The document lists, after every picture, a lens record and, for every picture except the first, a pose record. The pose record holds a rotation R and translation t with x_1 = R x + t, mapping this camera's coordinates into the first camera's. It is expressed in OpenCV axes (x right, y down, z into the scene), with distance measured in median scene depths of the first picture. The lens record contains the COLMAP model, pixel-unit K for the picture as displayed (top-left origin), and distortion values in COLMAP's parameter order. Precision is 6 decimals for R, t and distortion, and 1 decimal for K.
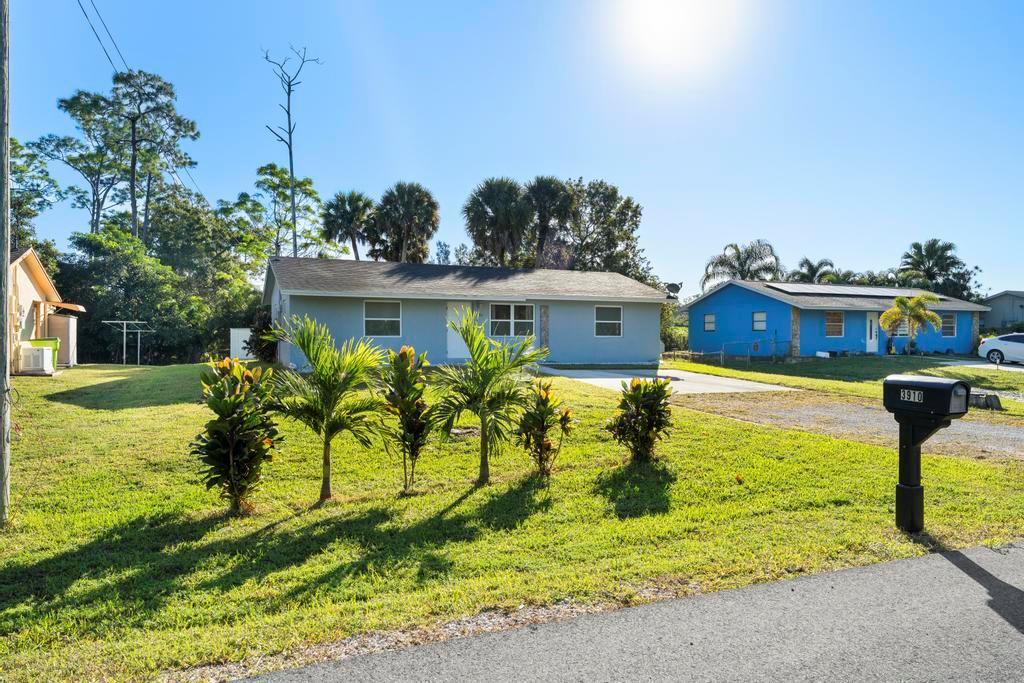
lens RADIAL K [[645.3, 0, 510.8], [0, 645.3, 342.3], [0, 0, 1]] dist [-0.005600, 0.003136]
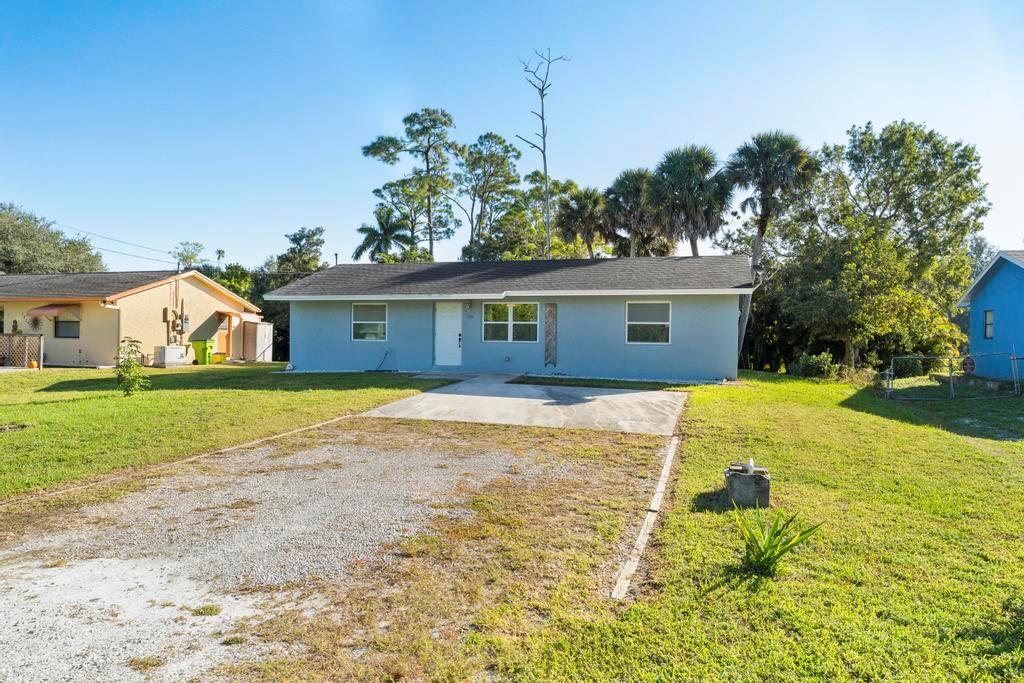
lens RADIAL K [[676.5, 0, 527.8], [0, 676.5, 345.5], [0, 0, 1]] dist [0.004795, -0.008318]
pose [[0.752725, 0.012564, -0.658215, 0.346837], [-0.017238, 0.999851, -0.000628, -0.002468], [0.658109, 0.011819, 0.752830, 0.209011]]
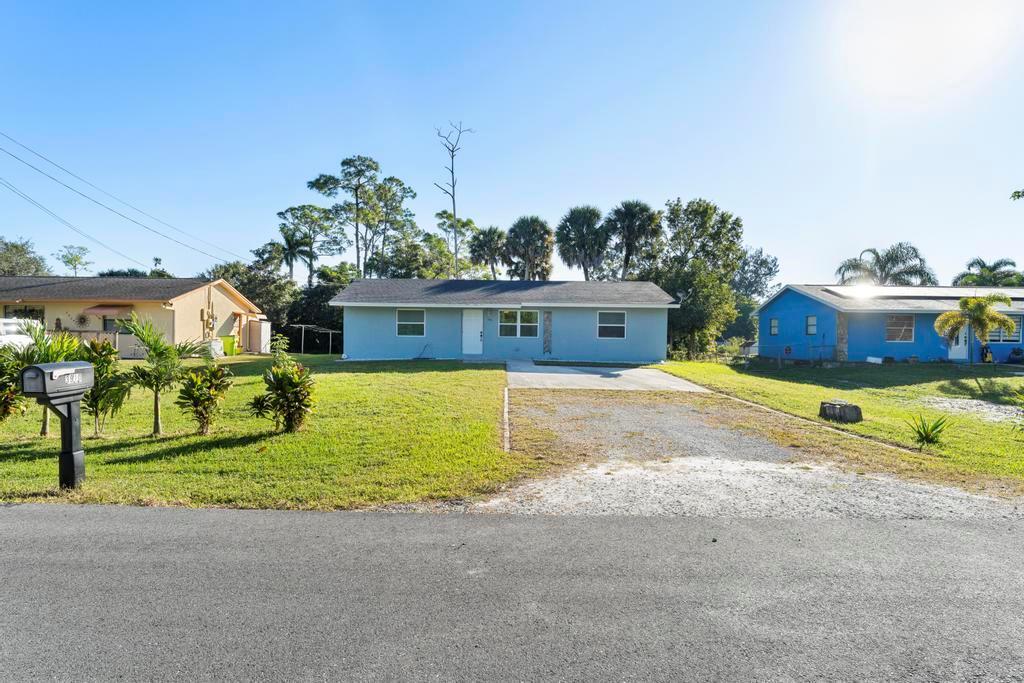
lens RADIAL K [[509.5, 0, 509.8], [0, 509.5, 347.3], [0, 0, 1]] dist [-0.000738, 0.000284]
pose [[0.912056, 0.018603, -0.409643, 0.222984], [-0.014601, 0.999810, 0.012895, -0.001353], [0.409805, -0.005780, 0.912155, 0.067578]]
